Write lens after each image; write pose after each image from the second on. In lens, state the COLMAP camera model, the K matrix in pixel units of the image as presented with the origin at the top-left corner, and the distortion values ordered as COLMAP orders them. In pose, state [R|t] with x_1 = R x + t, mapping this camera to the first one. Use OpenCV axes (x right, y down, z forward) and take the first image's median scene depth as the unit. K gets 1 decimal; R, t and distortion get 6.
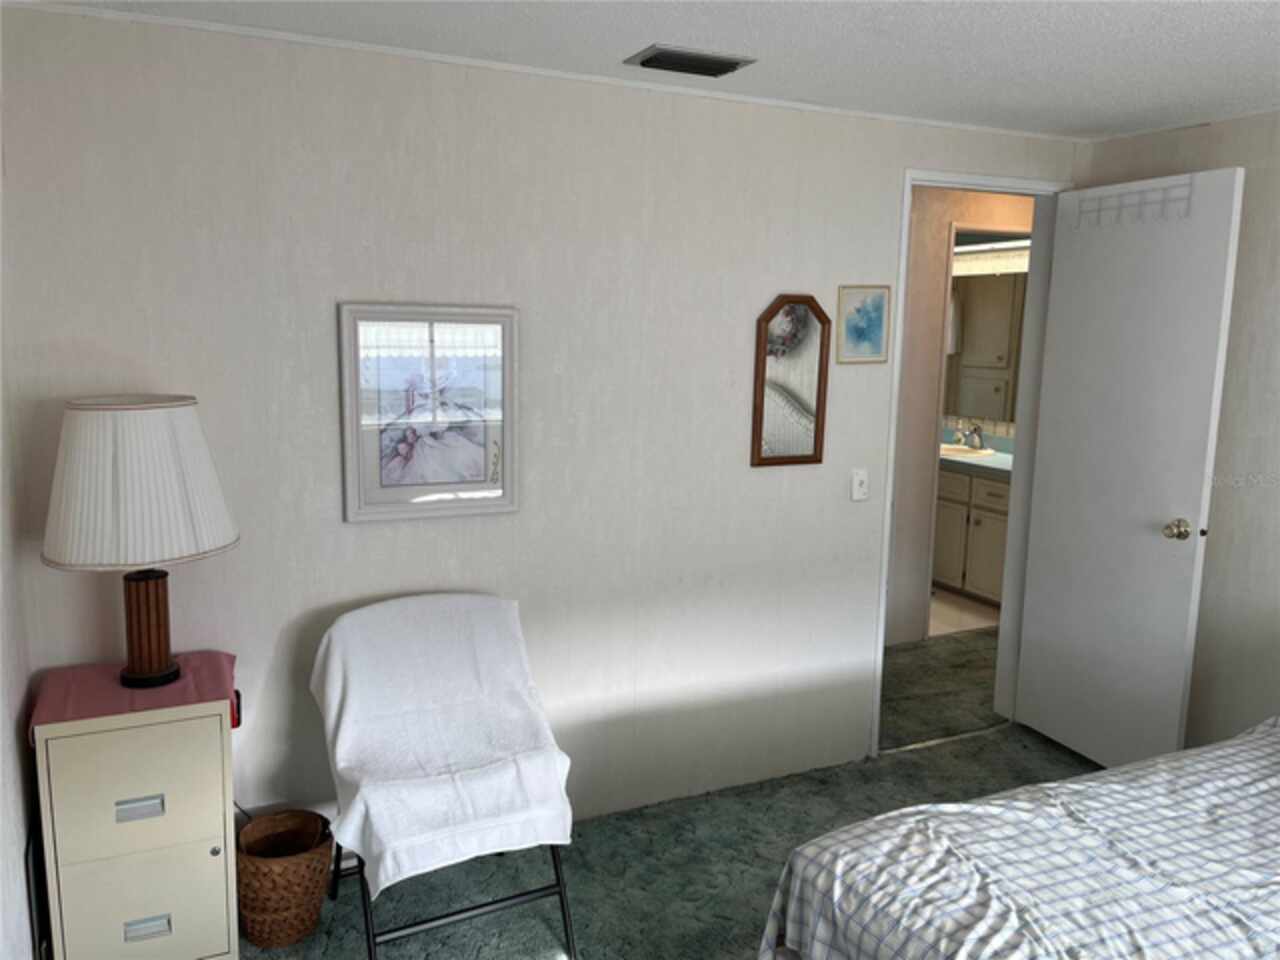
lens RADIAL K [[972.3, 0, 644.2], [0, 972.3, 472.1], [0, 0, 1]] dist [0.065141, -0.089028]
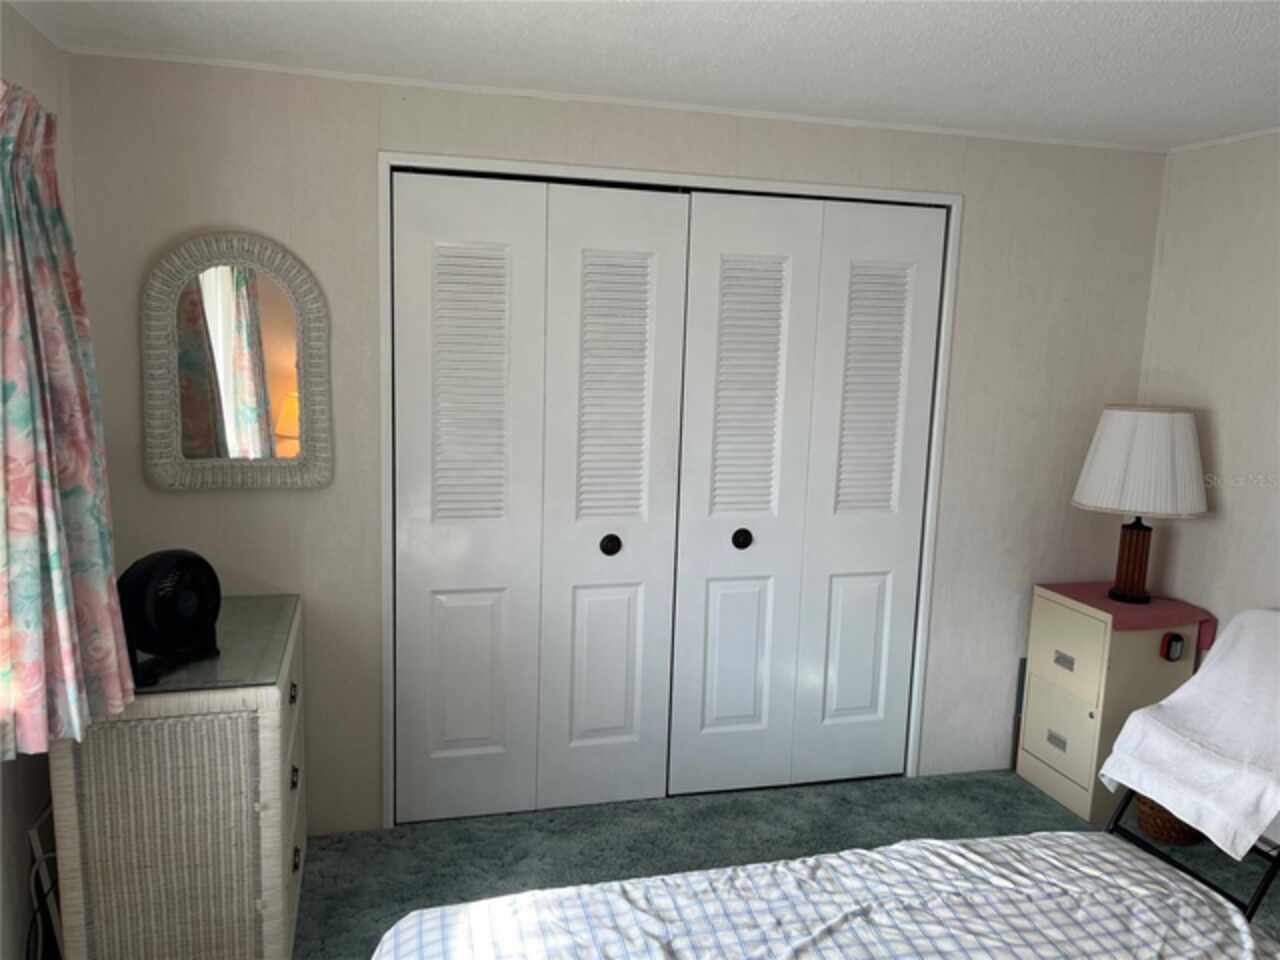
lens RADIAL K [[972.3, 0, 628.1], [0, 972.3, 483.8], [0, 0, 1]] dist [0.065141, -0.089028]
pose [[-0.196533, 0.119803, -0.973150, 1.275322], [-0.190488, 0.968931, 0.157754, -0.055024], [0.961815, 0.216377, -0.167606, 0.604590]]
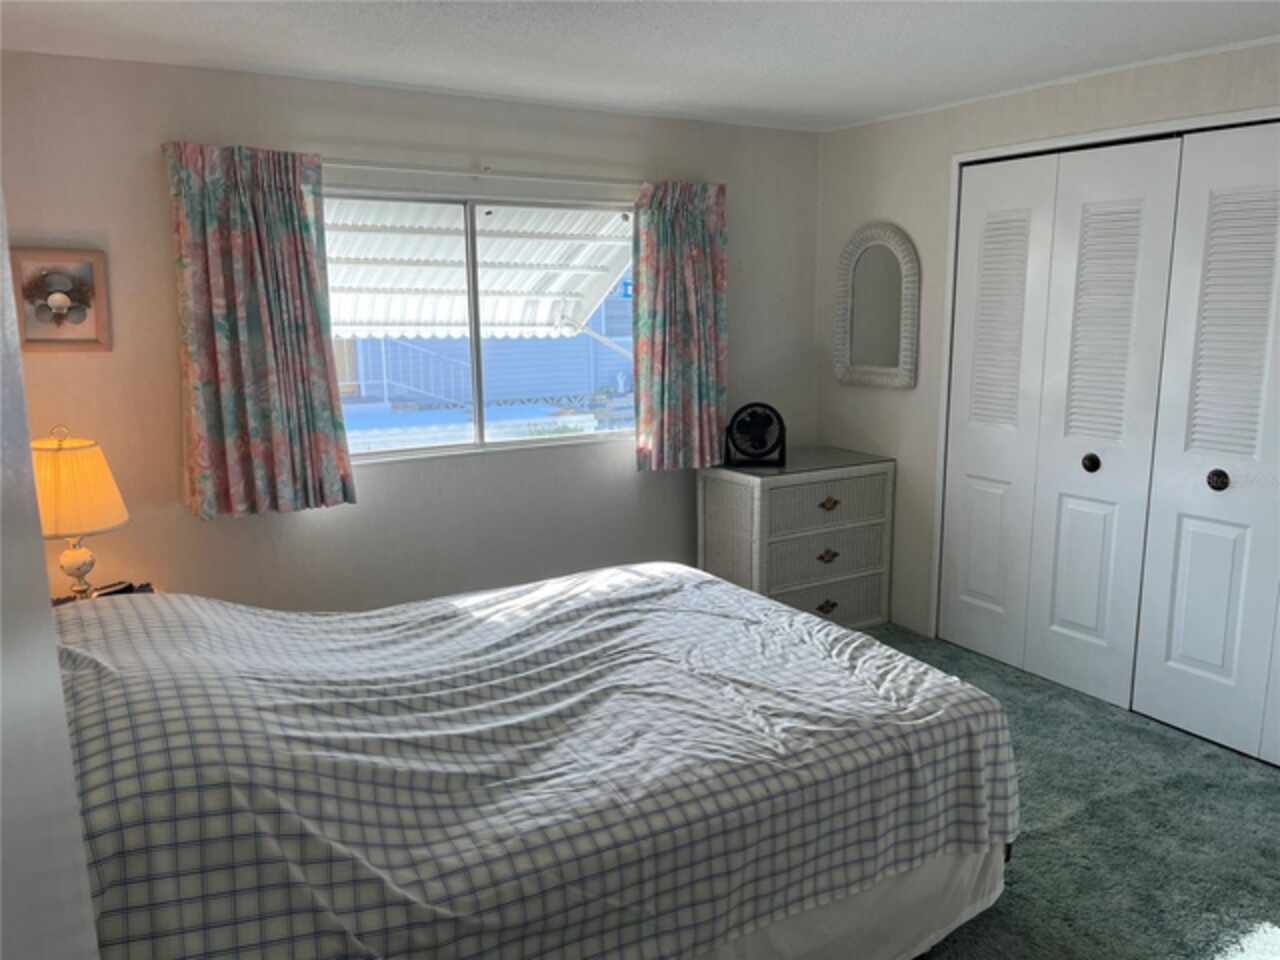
lens RADIAL K [[972.3, 0, 630.4], [0, 972.3, 484.6], [0, 0, 1]] dist [0.065141, -0.089028]
pose [[-0.996172, 0.006135, -0.087199, 0.731169], [-0.024980, 0.935957, 0.351226, -0.294488], [0.083769, 0.352060, -0.932221, 2.042191]]
